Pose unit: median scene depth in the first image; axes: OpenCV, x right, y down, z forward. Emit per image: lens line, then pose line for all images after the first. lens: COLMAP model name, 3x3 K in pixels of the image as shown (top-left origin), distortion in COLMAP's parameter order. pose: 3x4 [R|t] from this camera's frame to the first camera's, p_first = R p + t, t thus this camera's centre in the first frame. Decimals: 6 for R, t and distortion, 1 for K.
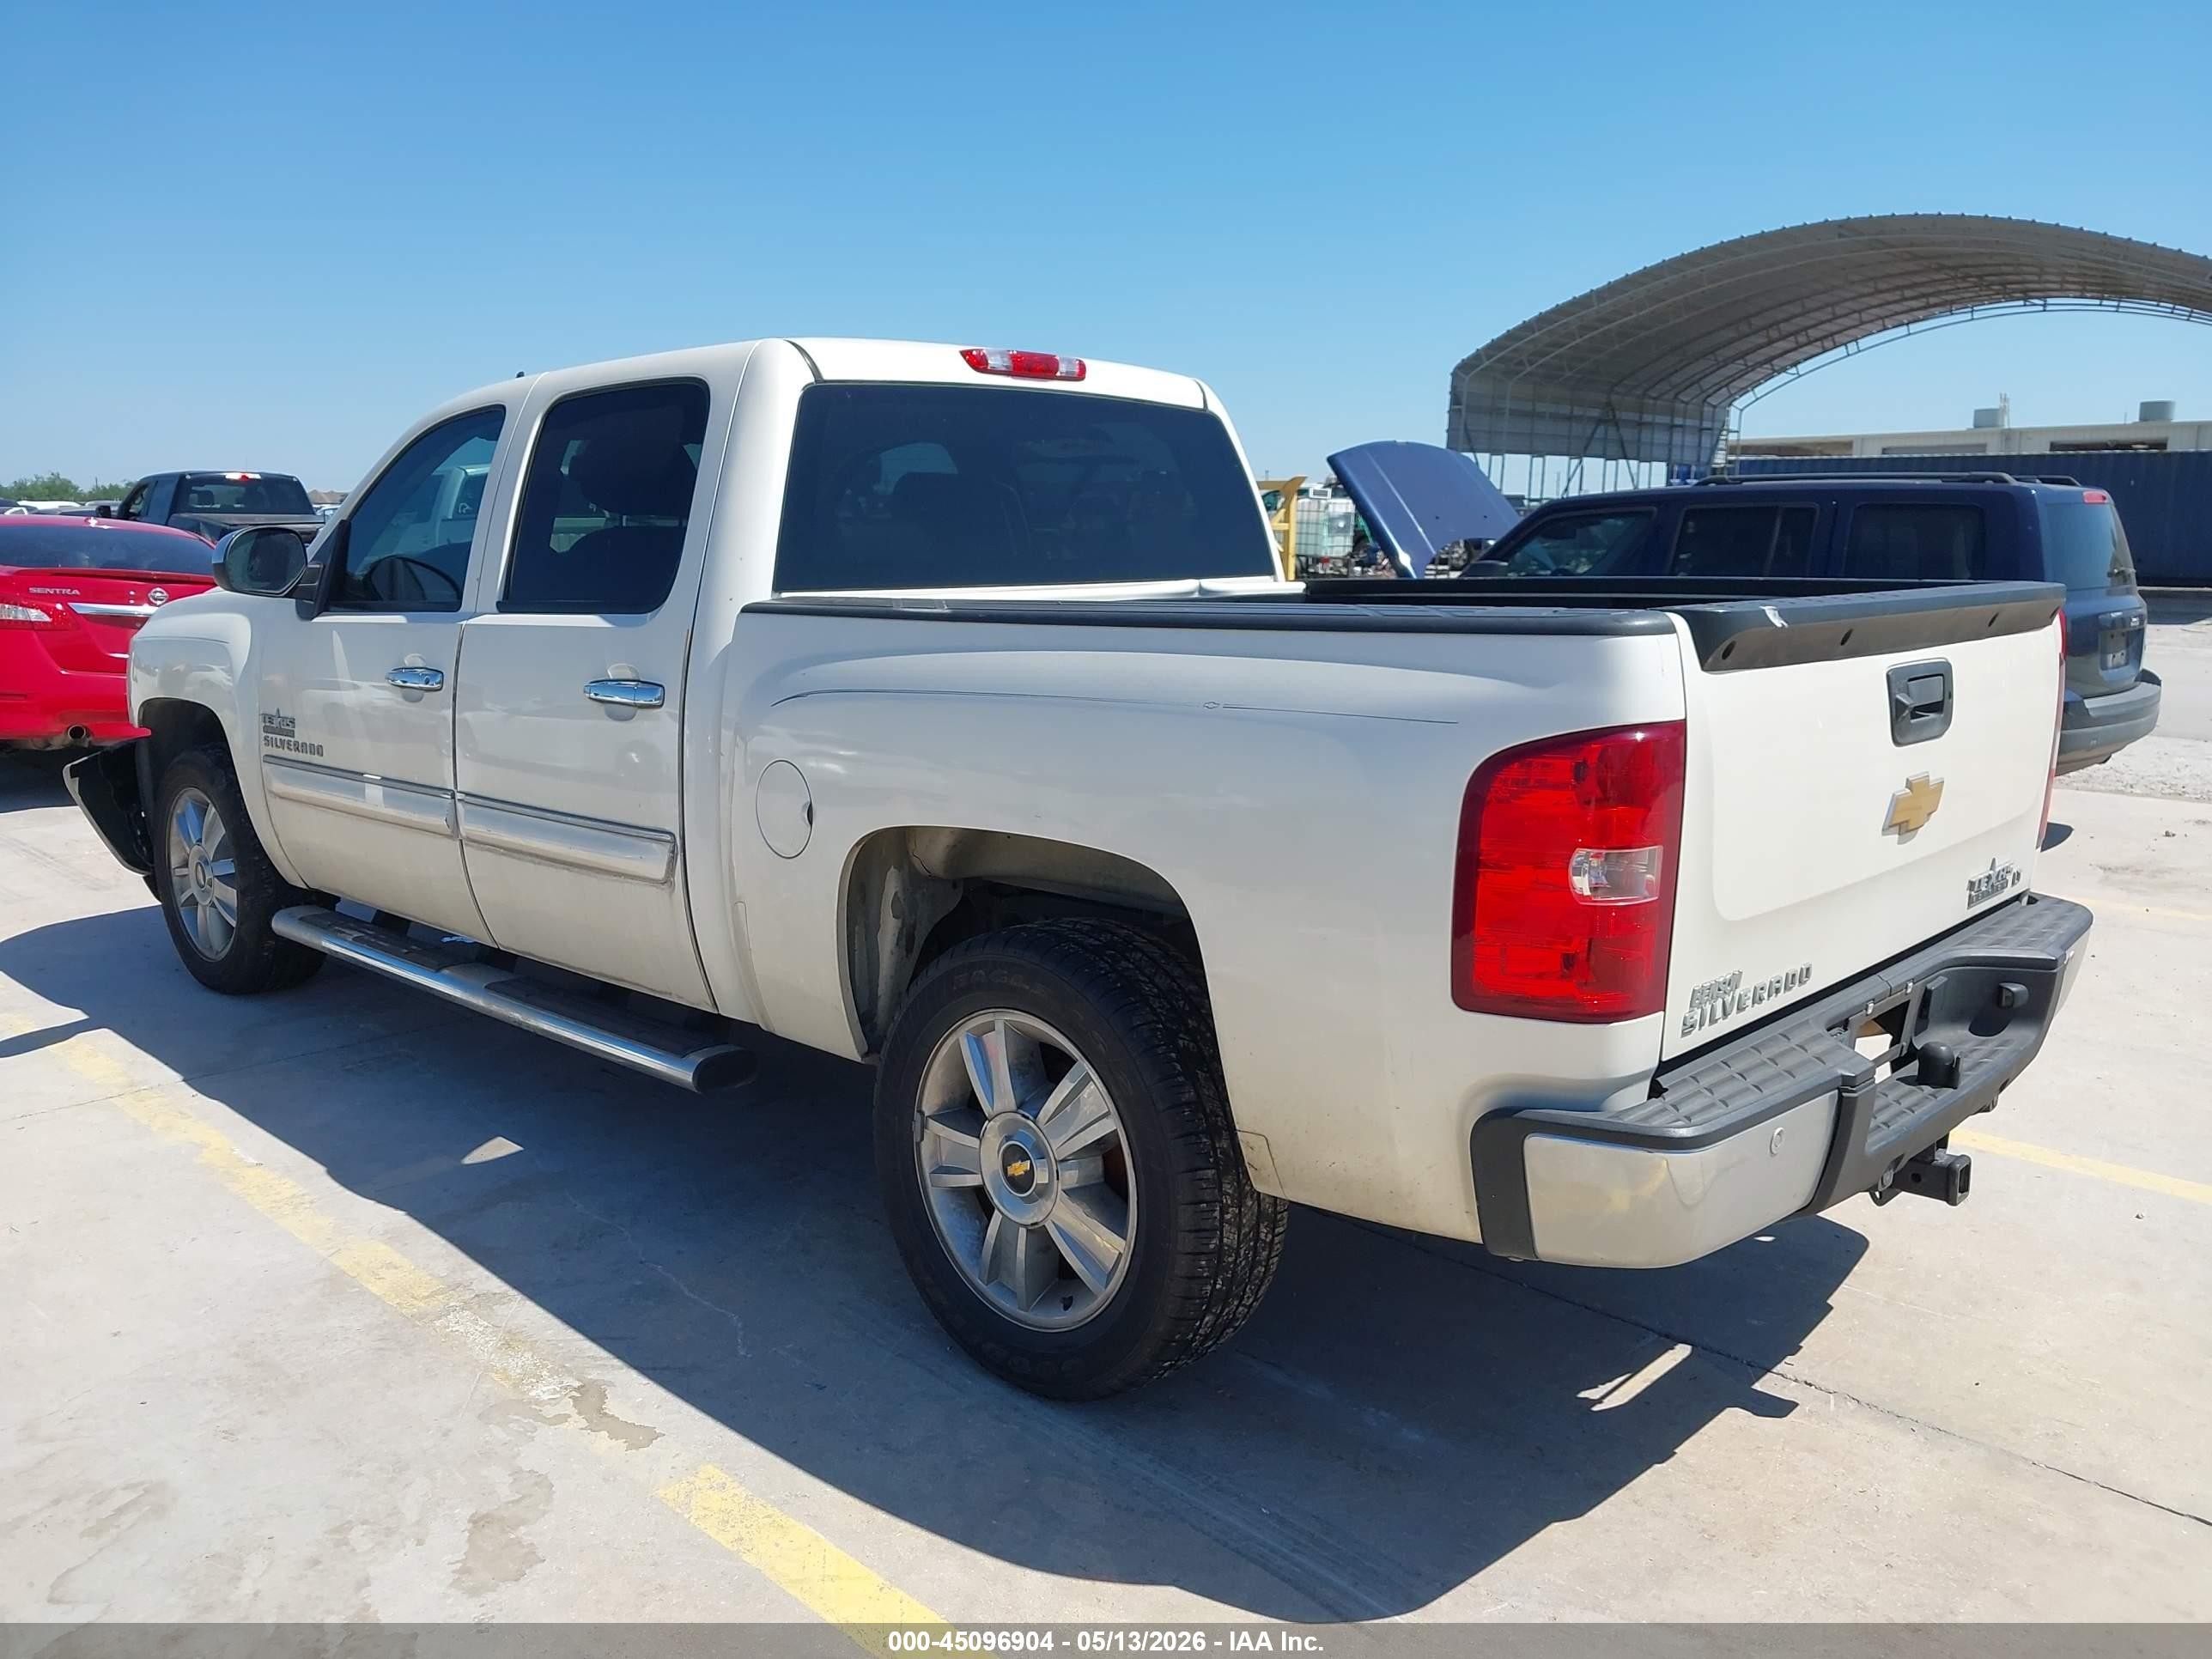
lens RADIAL K [[1724.1, 0, 1082.8], [0, 1724.1, 823.1], [0, 0, 1]] dist [0.051891, -0.078438]
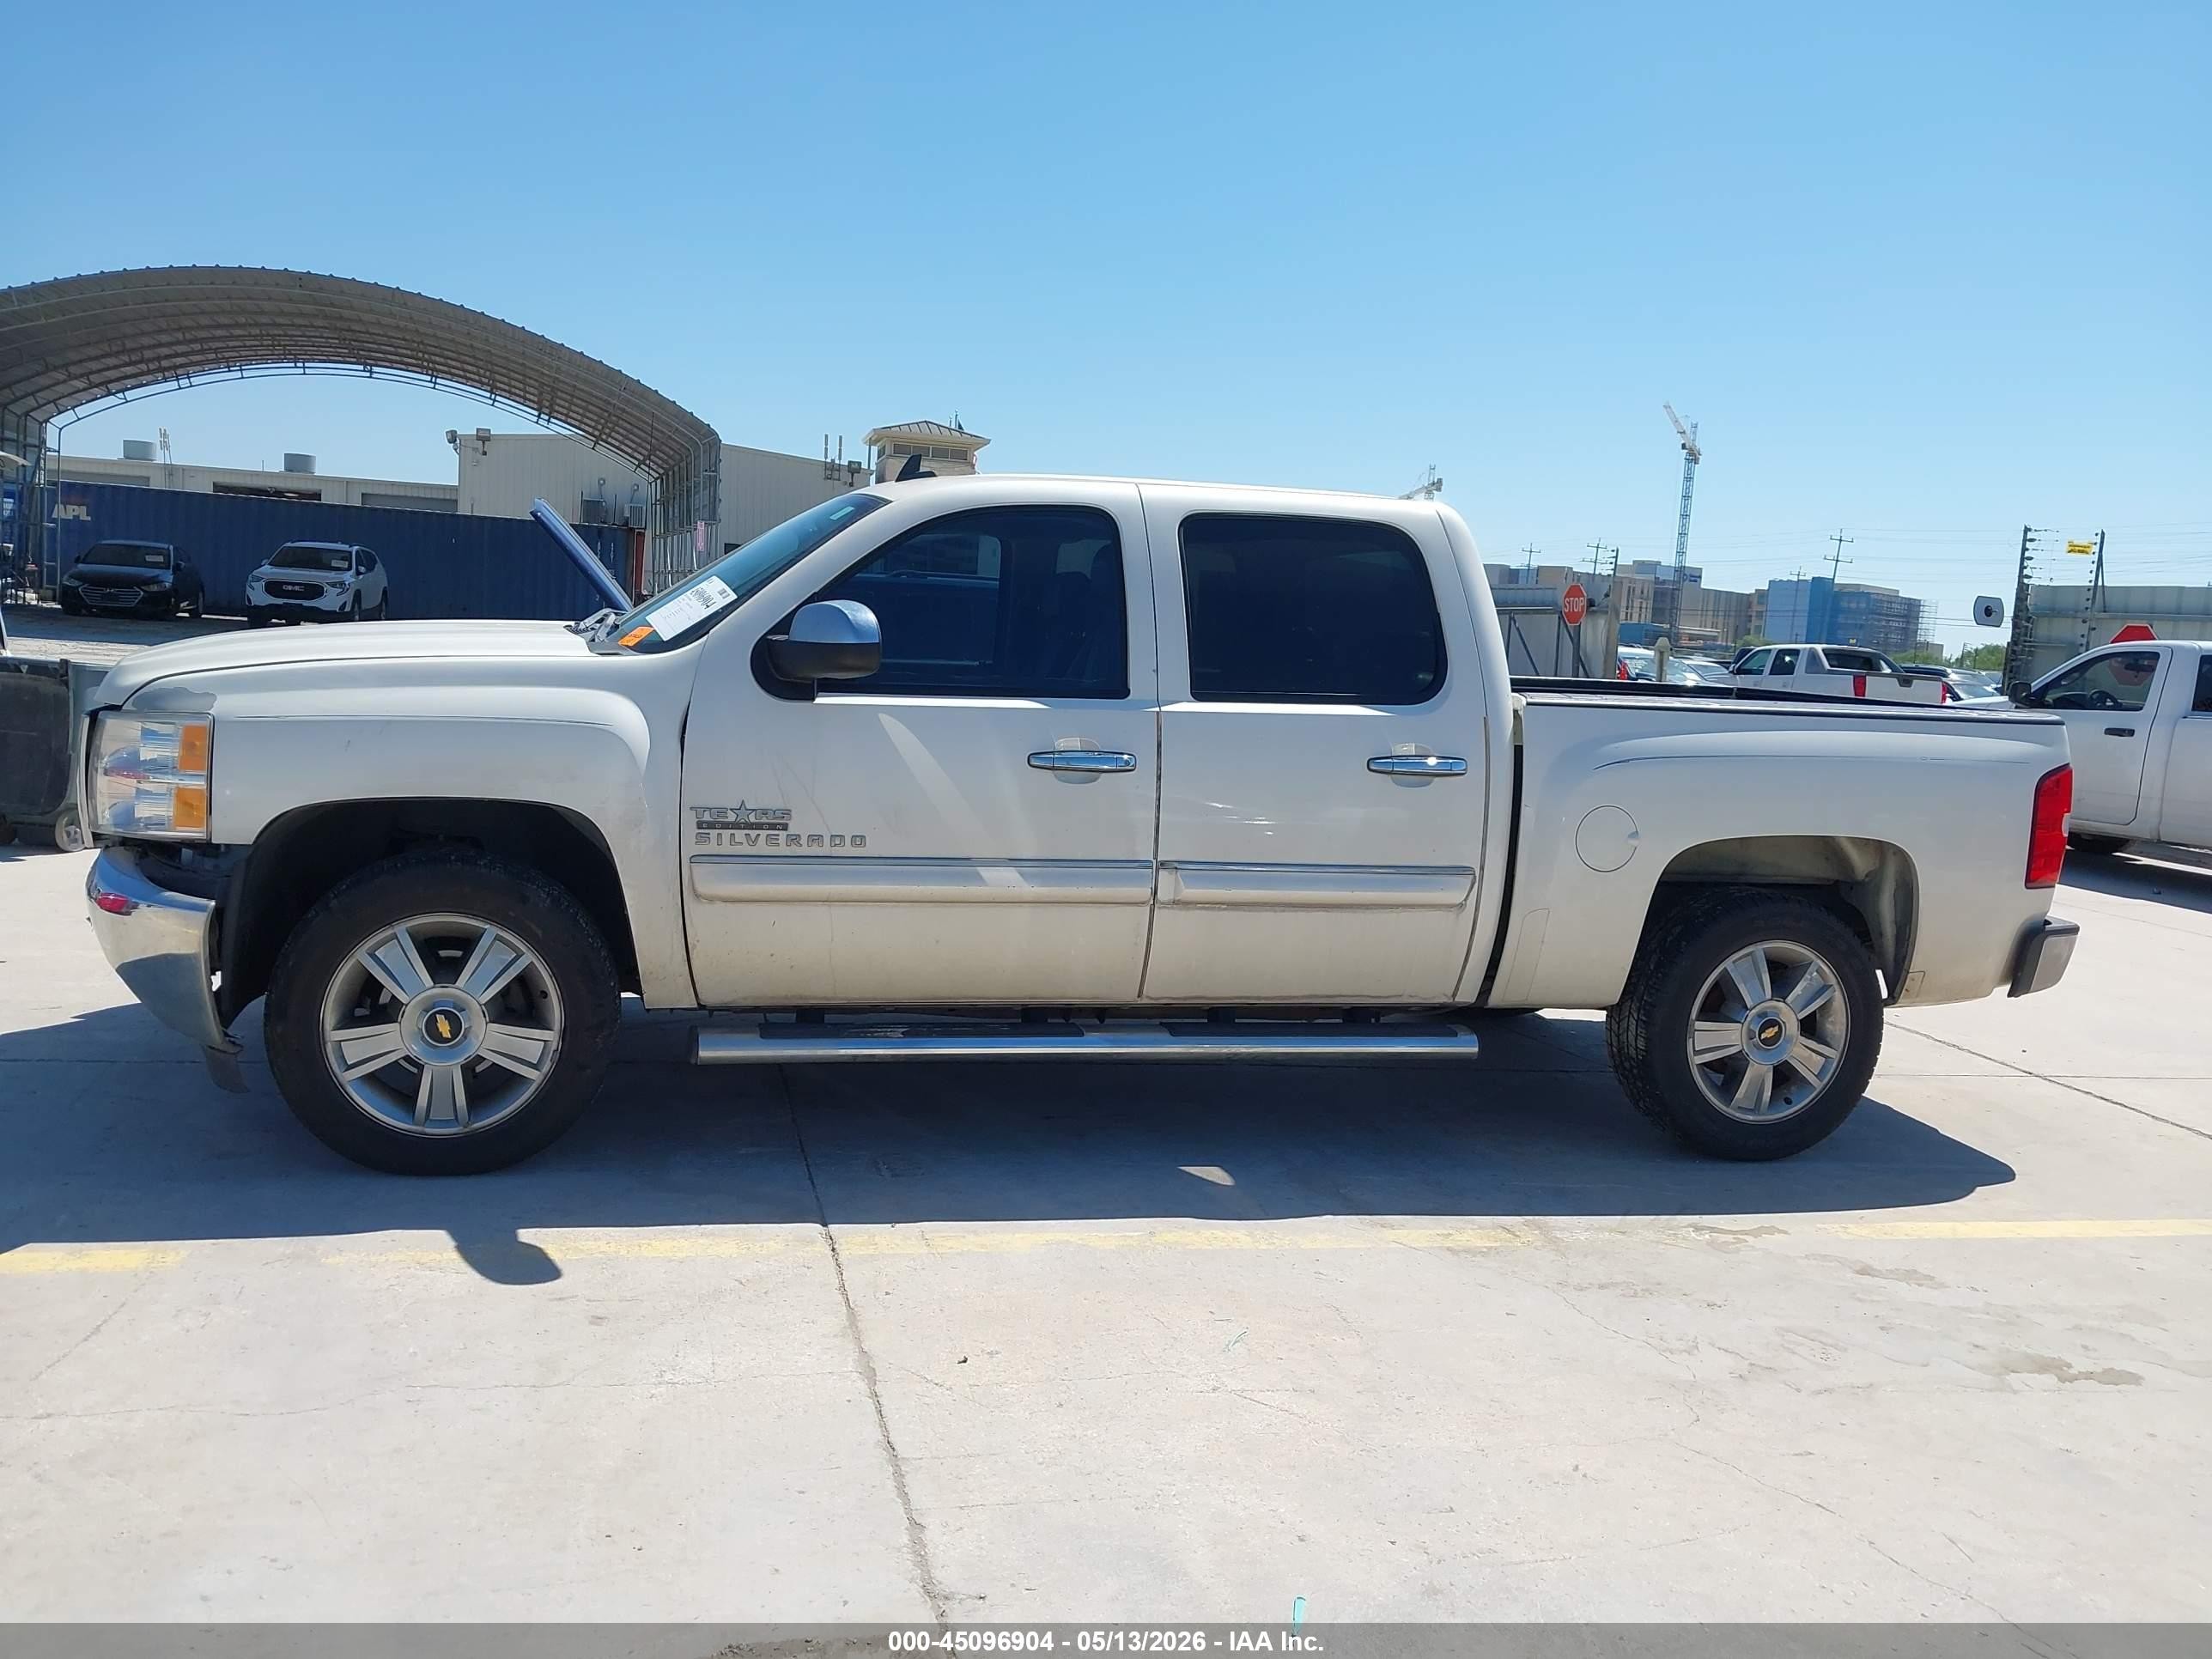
lens RADIAL K [[1724.1, 0, 1082.8], [0, 1724.1, 823.1], [0, 0, 1]] dist [0.051891, -0.078438]
pose [[0.526340, -0.063259, 0.847918, -1.235880], [0.077462, 0.996649, 0.026271, -0.070985], [-0.846738, 0.051854, 0.529477, 0.433881]]
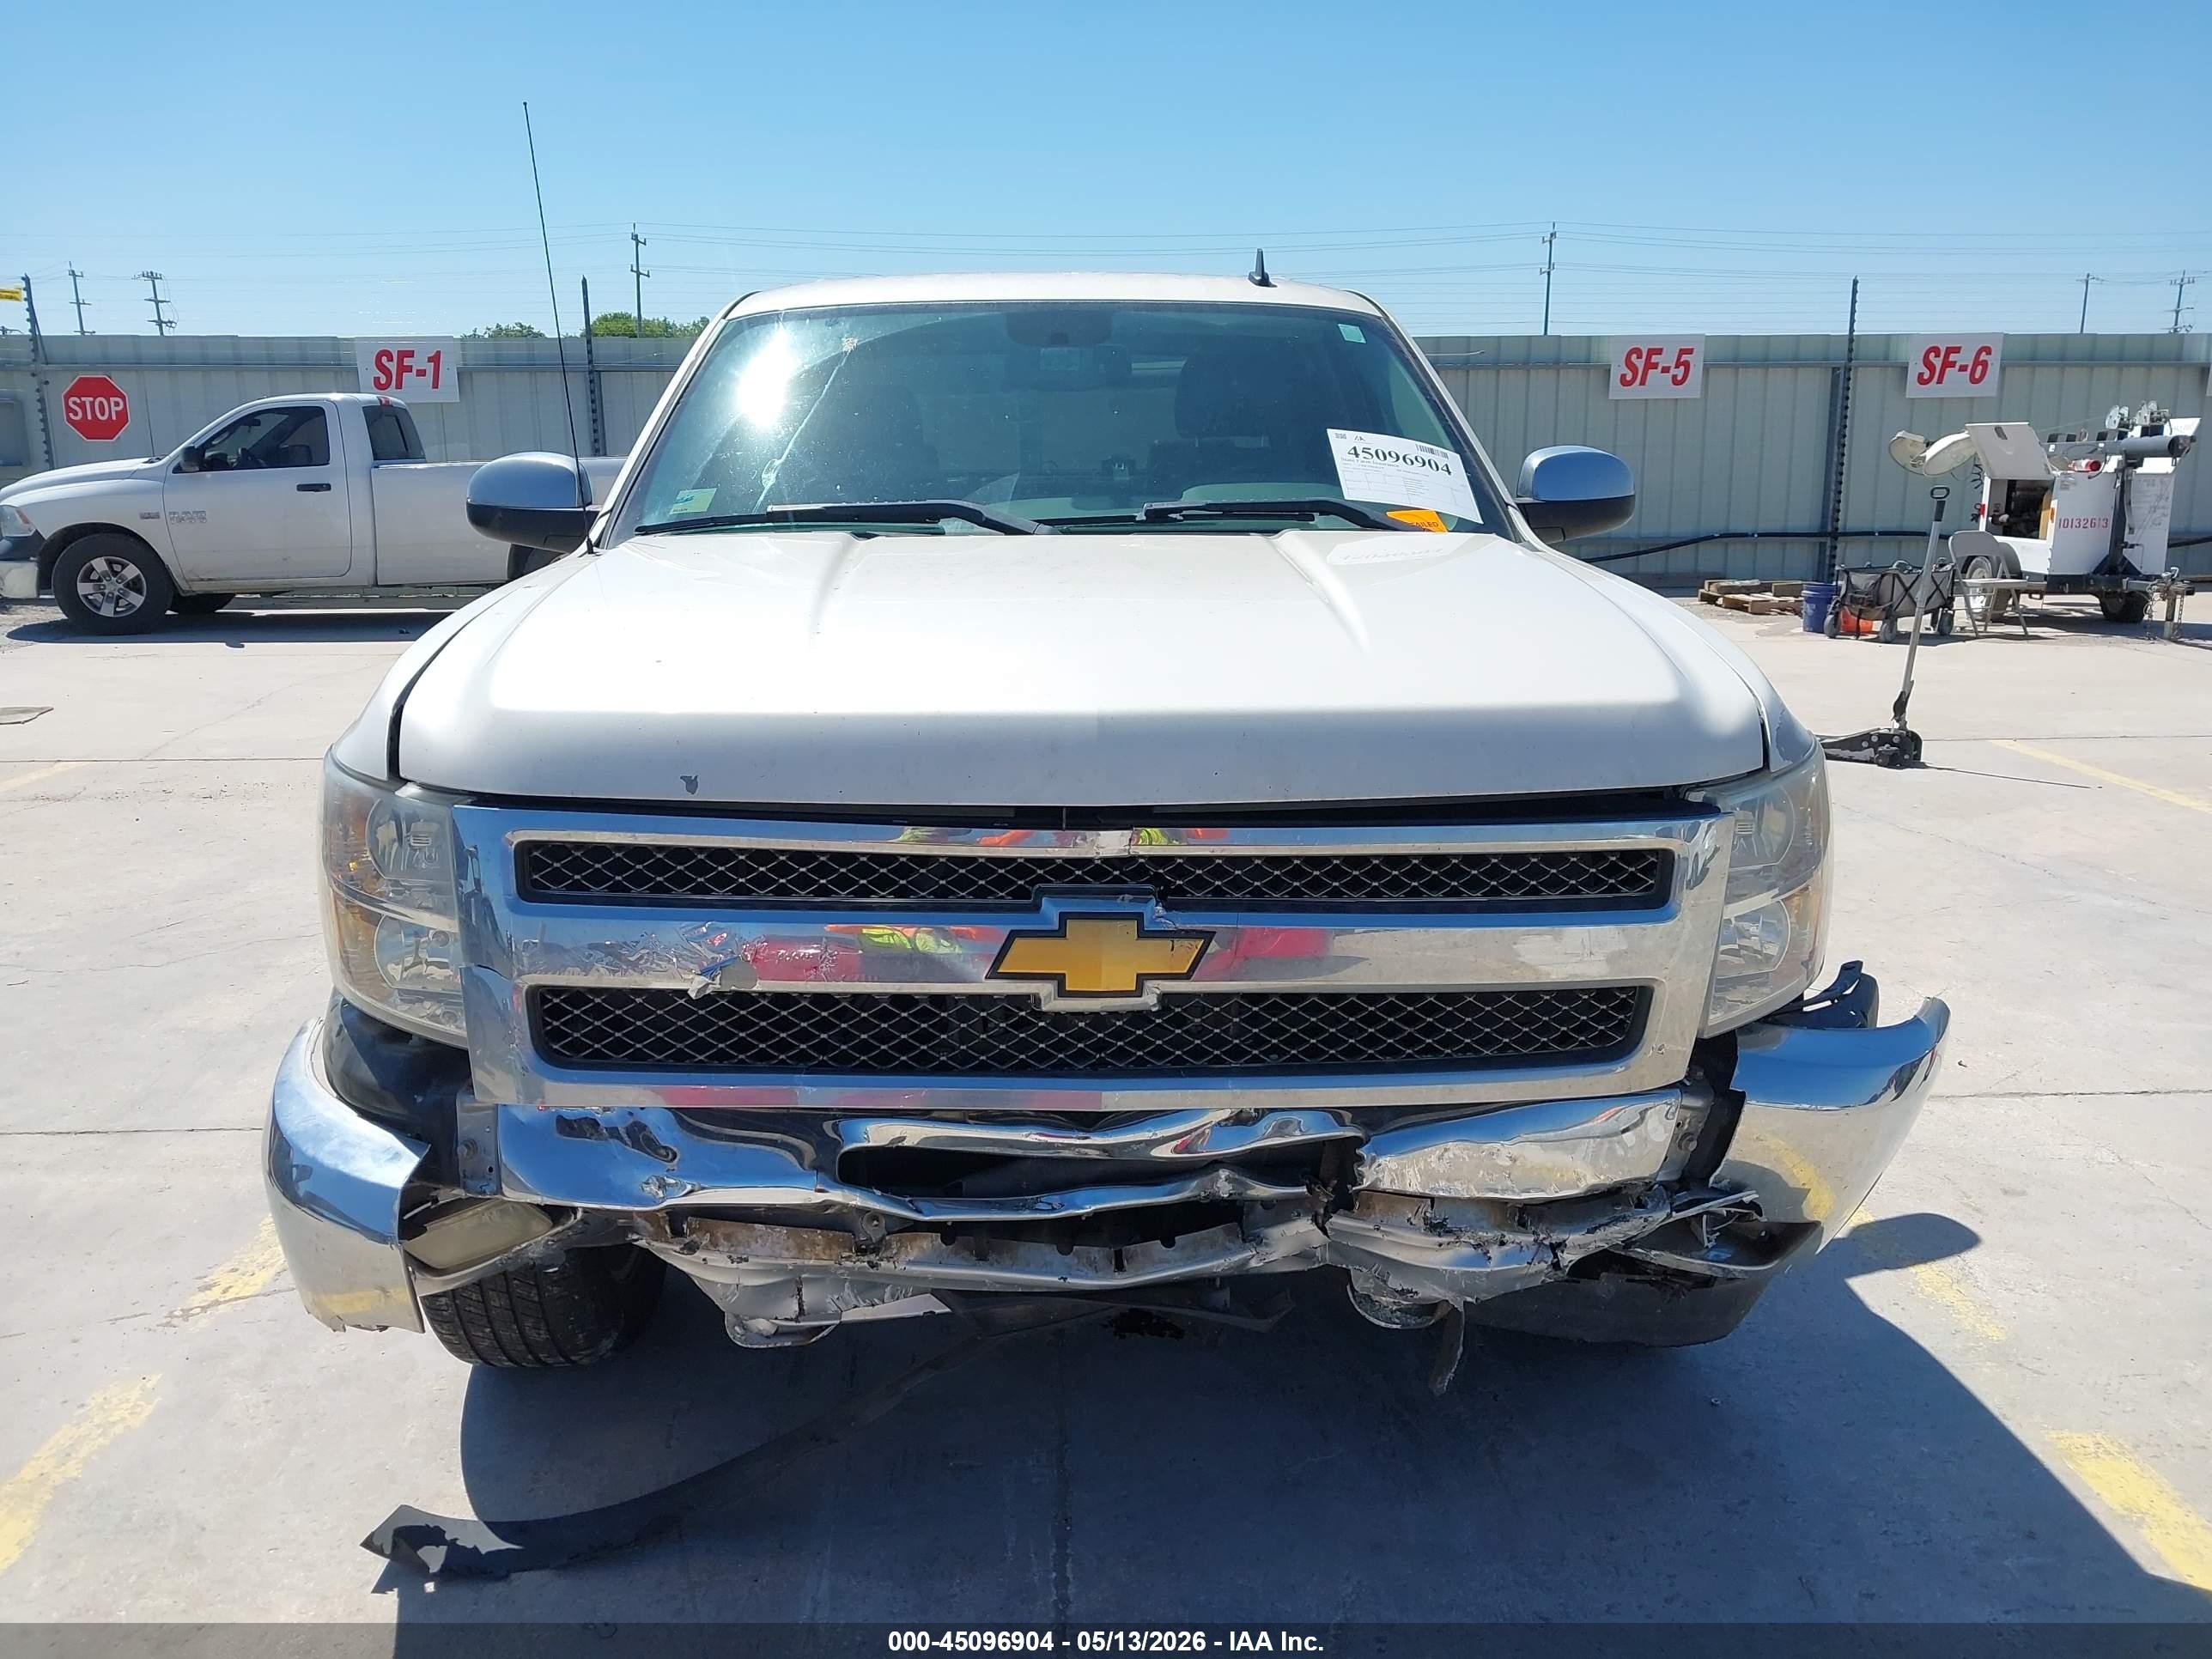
lens RADIAL K [[1711.7, 0, 1100.1], [0, 1711.7, 823.5], [0, 0, 1]] dist [0.061585, -0.072883]
pose [[-0.715129, -0.147358, 0.683284, -0.905187], [0.127564, 0.933597, 0.334850, -0.316119], [-0.687254, 0.326623, -0.648844, 1.795333]]
